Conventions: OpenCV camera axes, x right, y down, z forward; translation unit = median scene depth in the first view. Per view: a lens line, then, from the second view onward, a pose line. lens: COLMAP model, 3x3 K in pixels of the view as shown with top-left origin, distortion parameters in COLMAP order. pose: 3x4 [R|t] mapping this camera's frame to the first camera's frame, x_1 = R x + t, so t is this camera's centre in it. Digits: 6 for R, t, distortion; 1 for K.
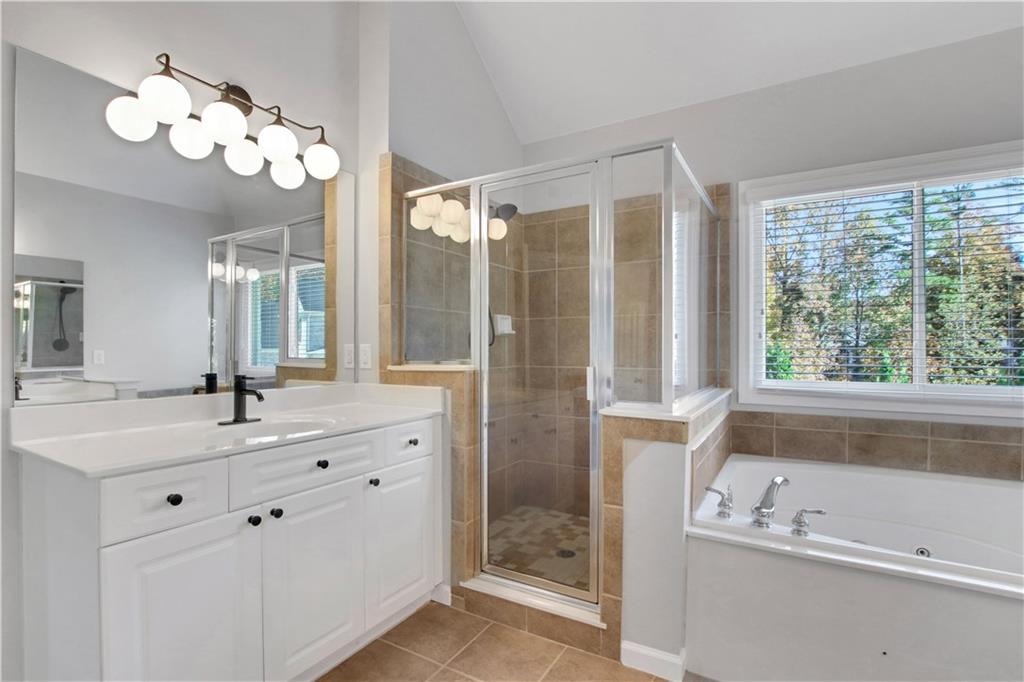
lens RADIAL K [[489.7, 0, 516.7], [0, 489.7, 343.7], [0, 0, 1]] dist [-0.003776, -0.000319]
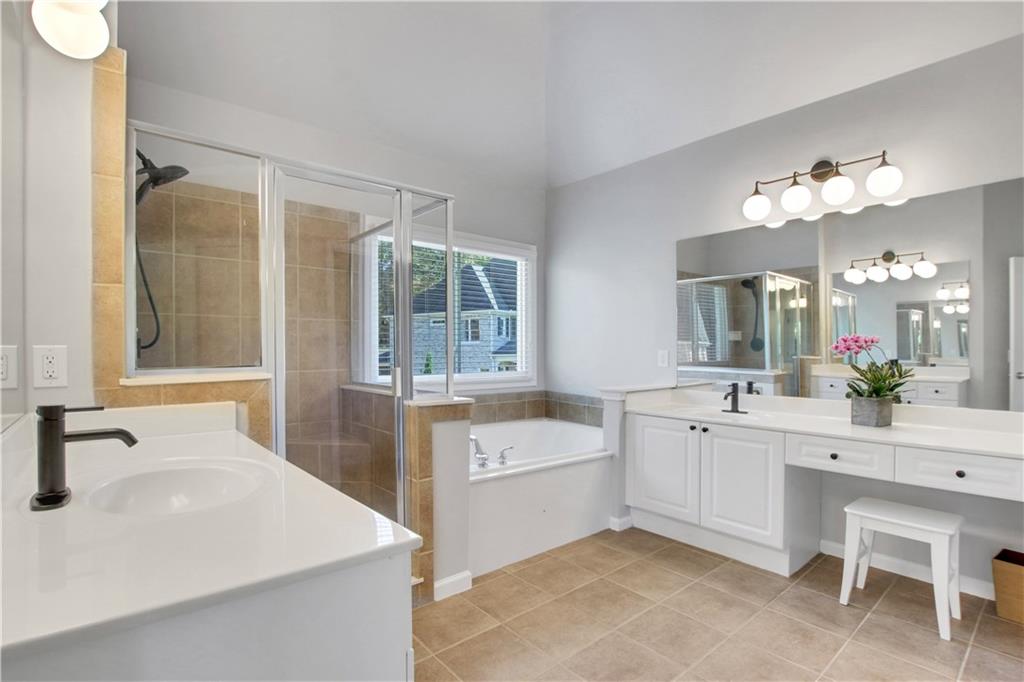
lens RADIAL K [[489.7, 0, 518.0], [0, 489.7, 347.0], [0, 0, 1]] dist [-0.003776, -0.000319]
pose [[0.334310, 0.009060, 0.942419, -0.896498], [-0.005011, 0.999957, -0.007835, 0.006241], [-0.942450, -0.002103, 0.334341, 0.369889]]
